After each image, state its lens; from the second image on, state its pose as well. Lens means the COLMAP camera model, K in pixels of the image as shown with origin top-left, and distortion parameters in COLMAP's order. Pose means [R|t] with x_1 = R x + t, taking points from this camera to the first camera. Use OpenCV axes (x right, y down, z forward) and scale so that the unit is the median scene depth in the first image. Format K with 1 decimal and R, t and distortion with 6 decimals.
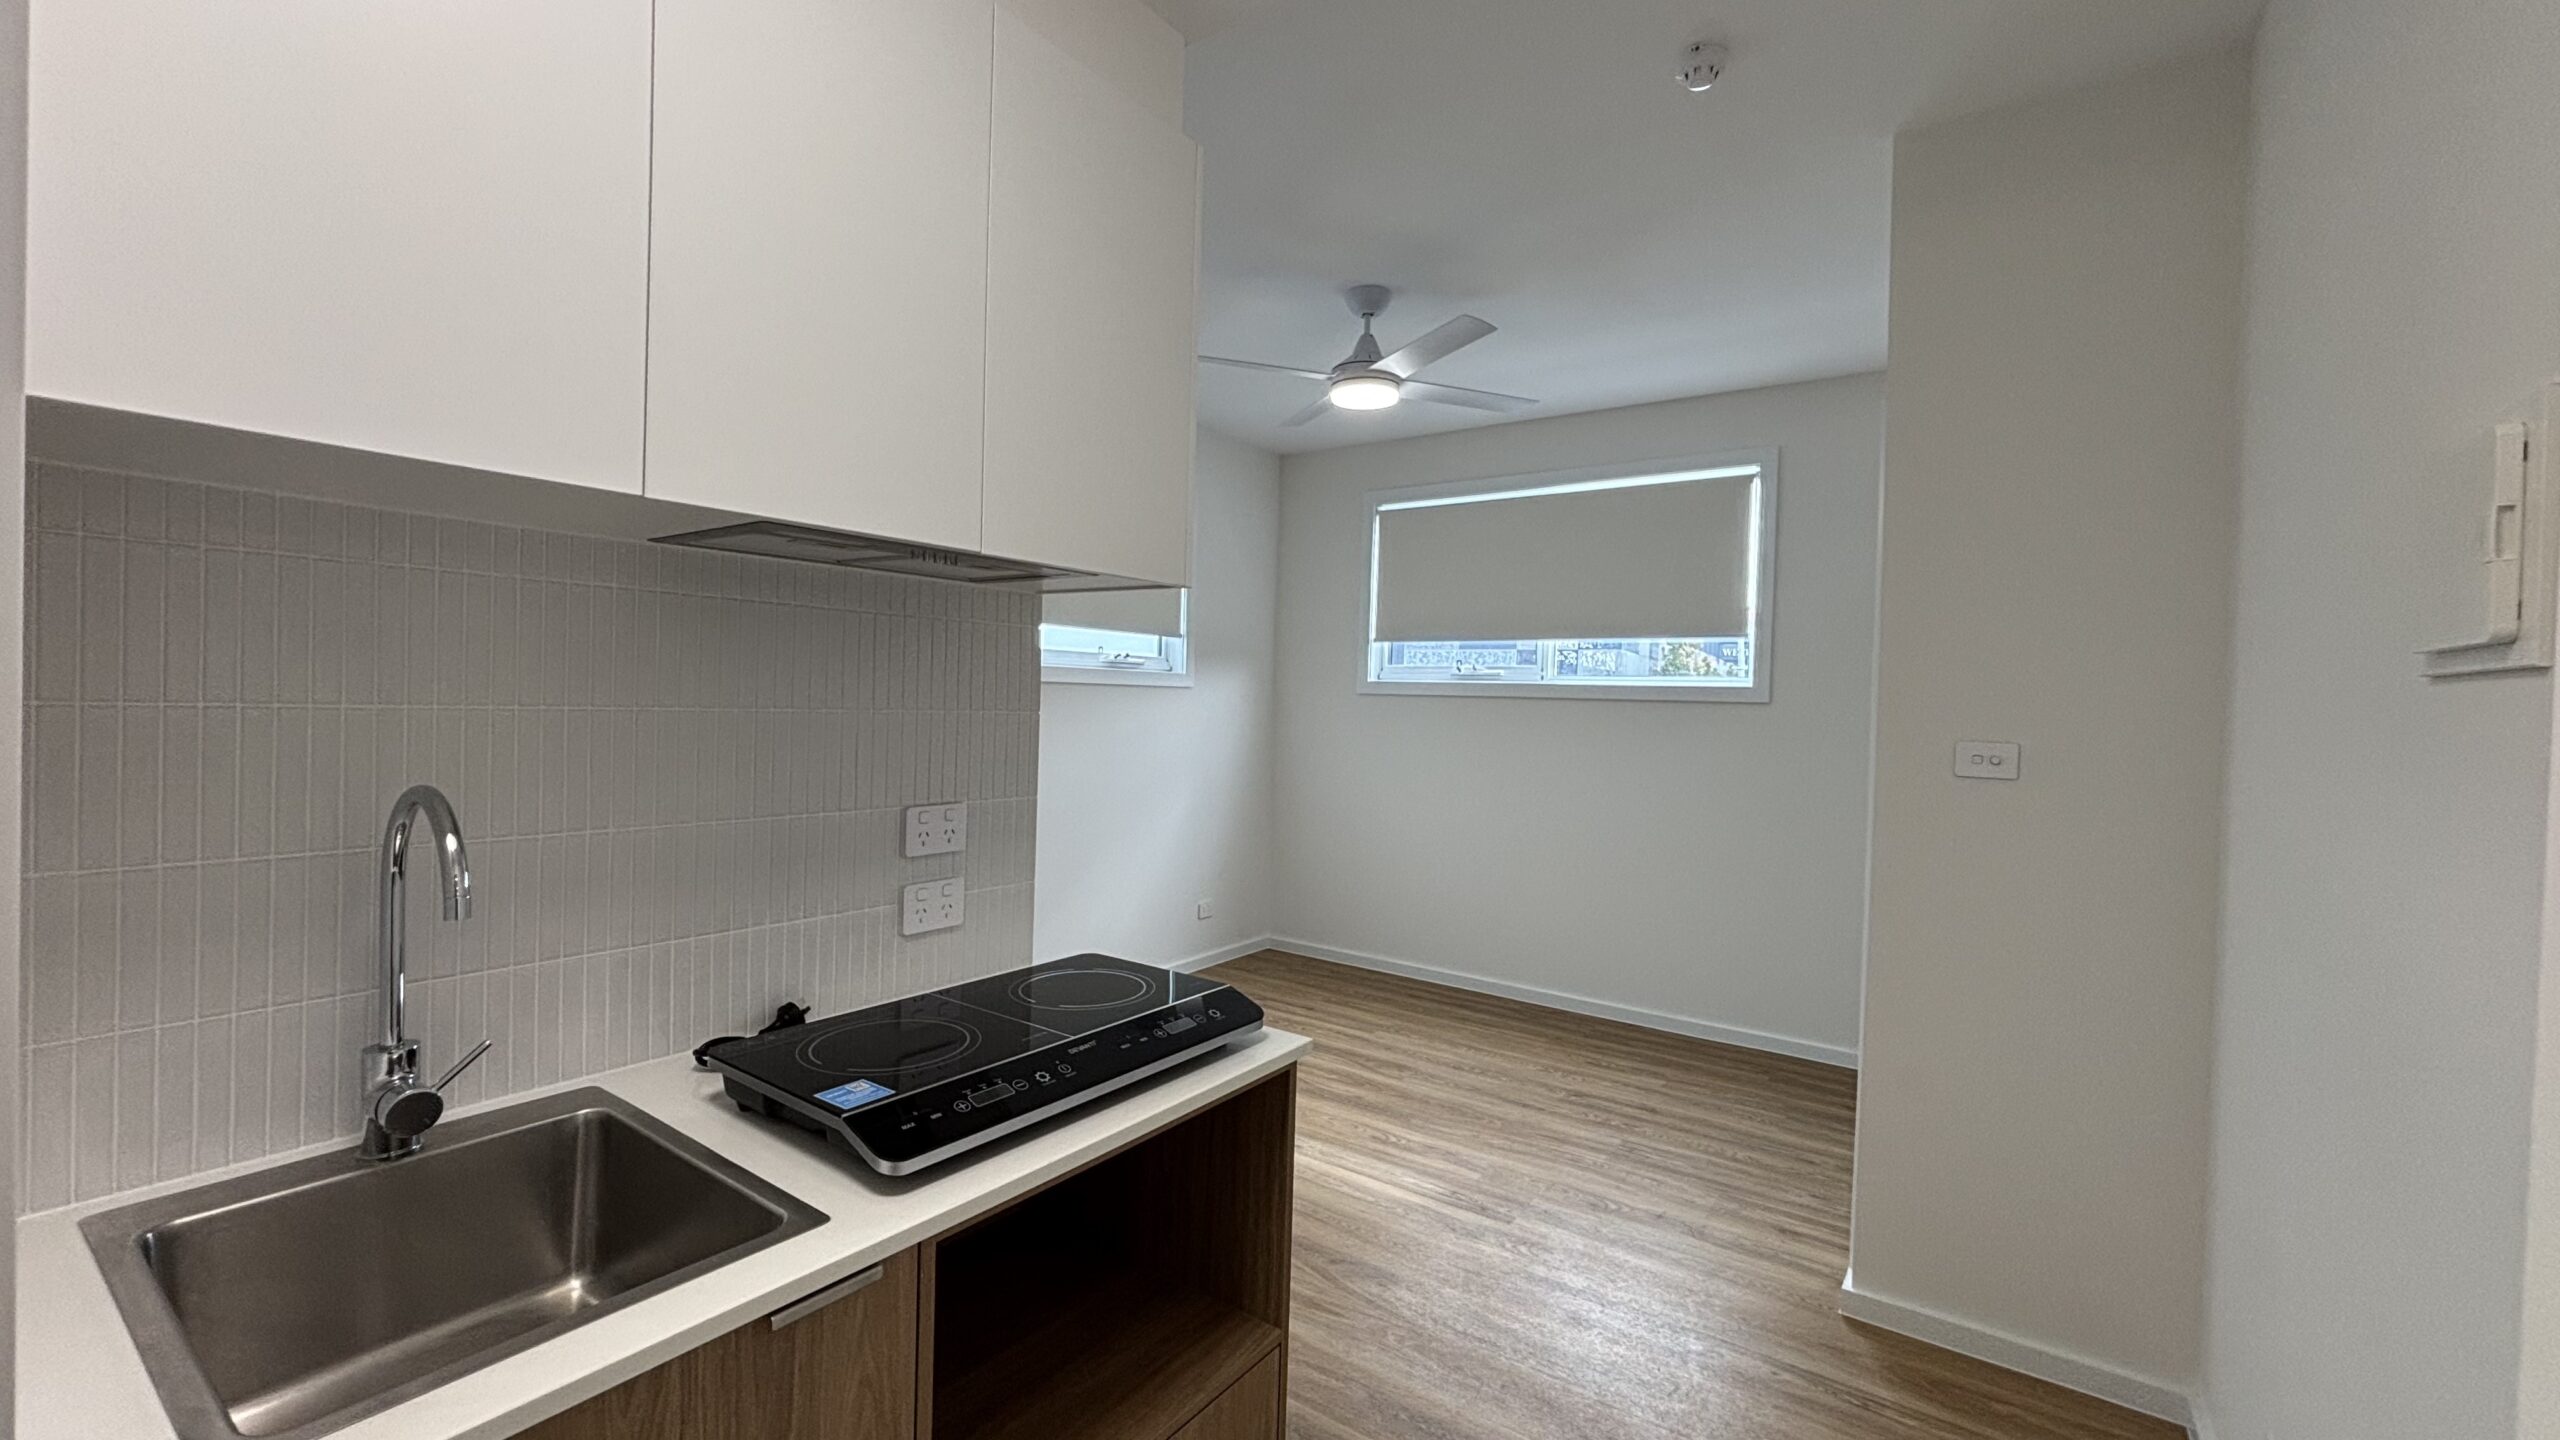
lens RADIAL K [[1023.1, 0, 1268.5], [0, 1023.1, 718.0], [0, 0, 1]] dist [-0.002576, 0.000454]
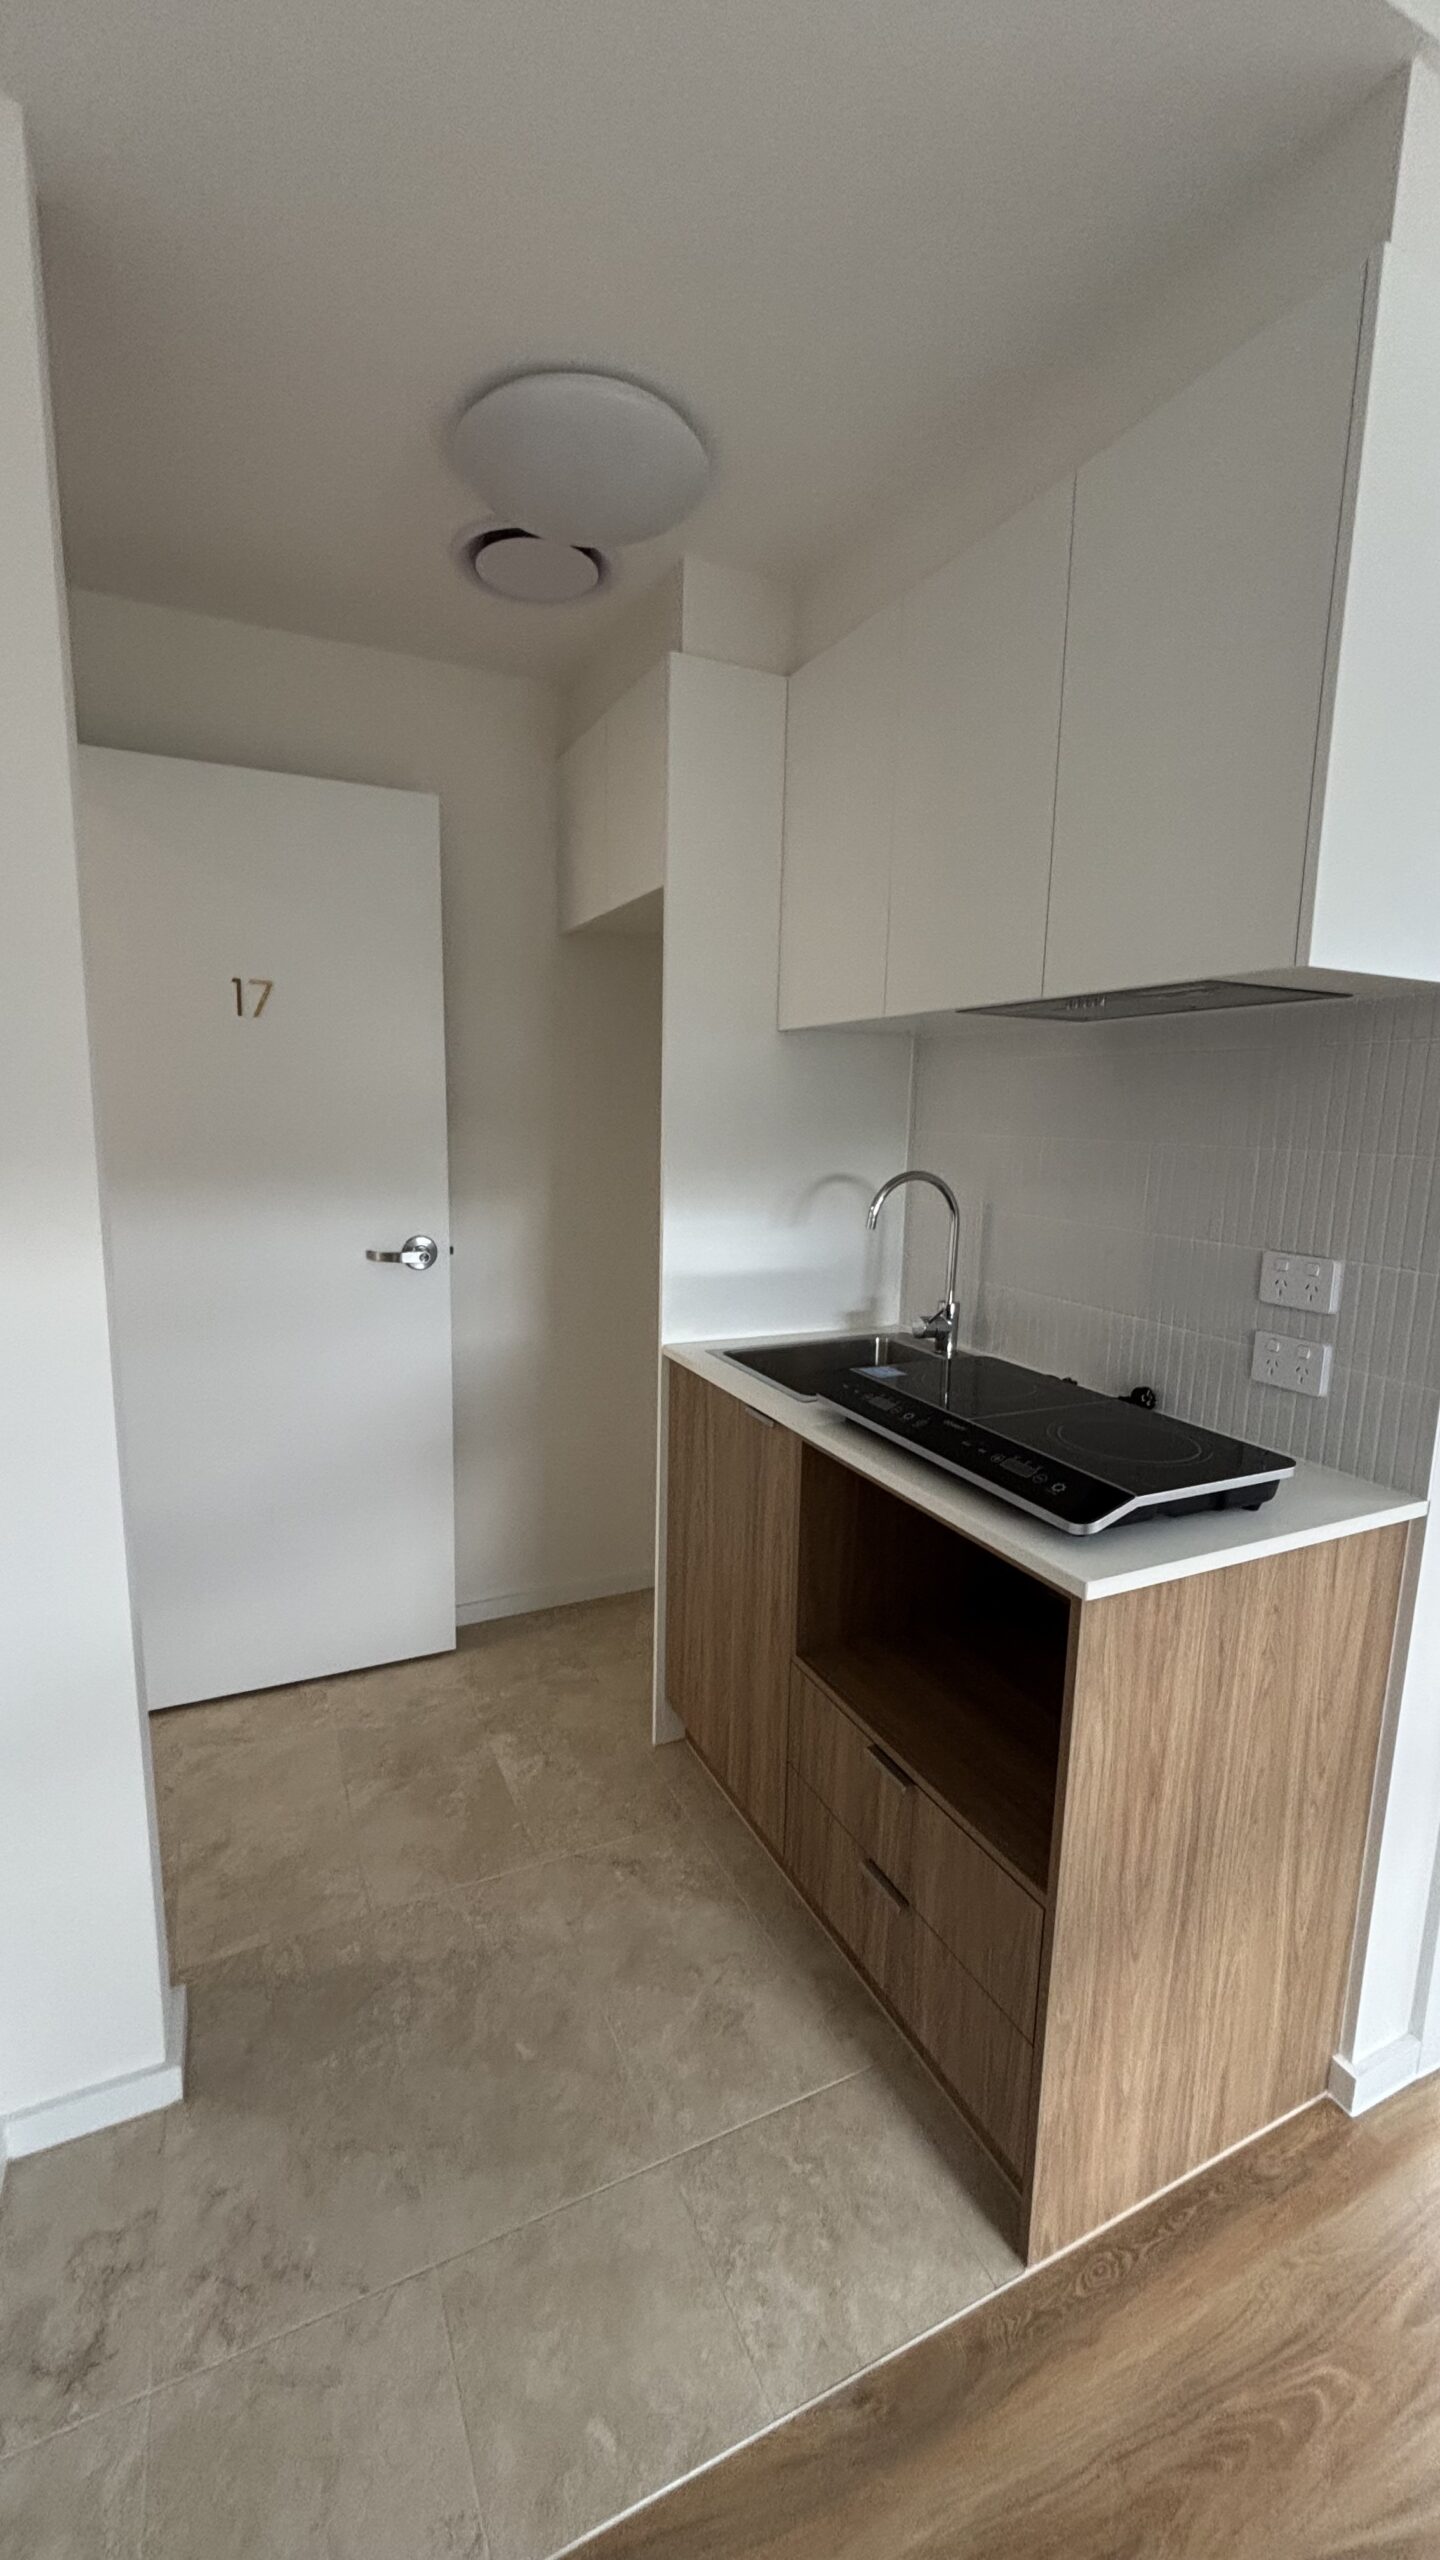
lens RADIAL K [[1032.4, 0, 713.8], [0, 1032.4, 1281.3], [0, 0, 1]] dist [-0.007263, 0.006920]
pose [[-0.480331, 0.108353, -0.870369, 0.330220], [-0.051365, 0.987162, 0.151239, -0.000921], [0.875582, 0.117351, -0.468599, 0.446949]]
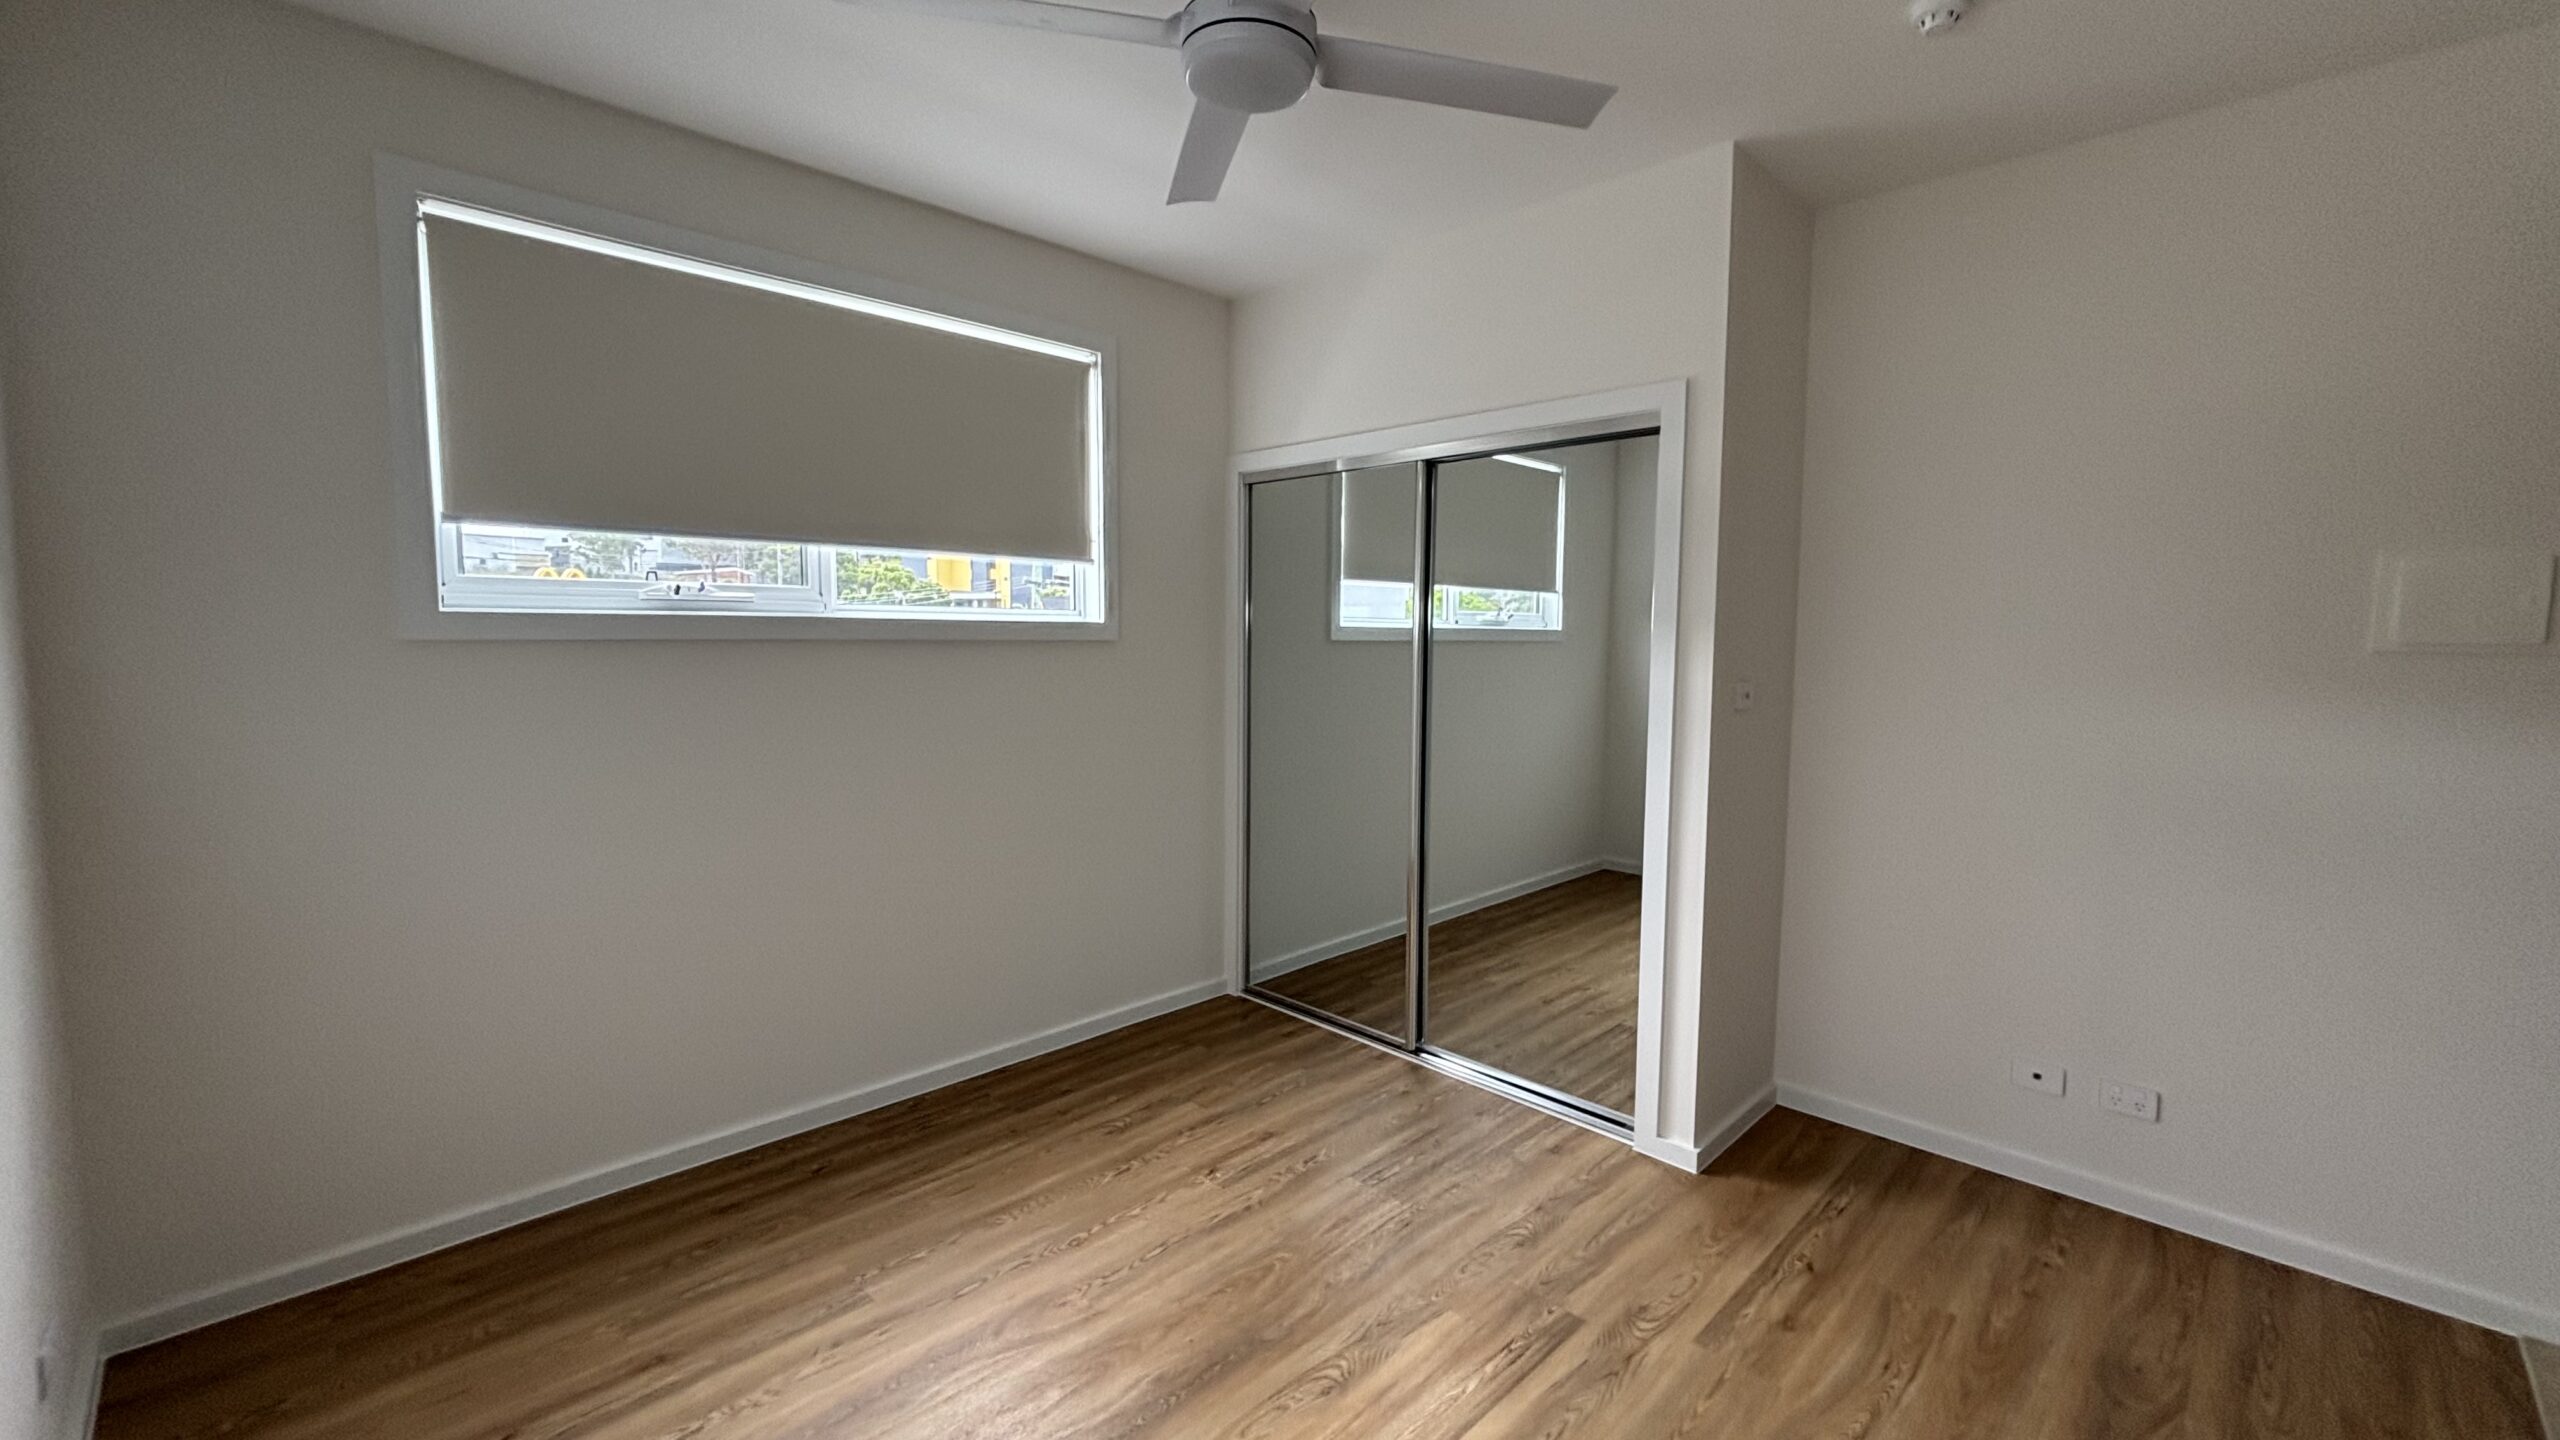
lens RADIAL K [[1031.6, 0, 1275.3], [0, 1031.6, 721.8], [0, 0, 1]] dist [0.000250, 0.000819]
pose [[0.164908, -0.115060, 0.979575, -0.441765], [0.013469, 0.993342, 0.114410, -0.054962], [-0.986217, -0.005673, 0.165360, 0.902457]]
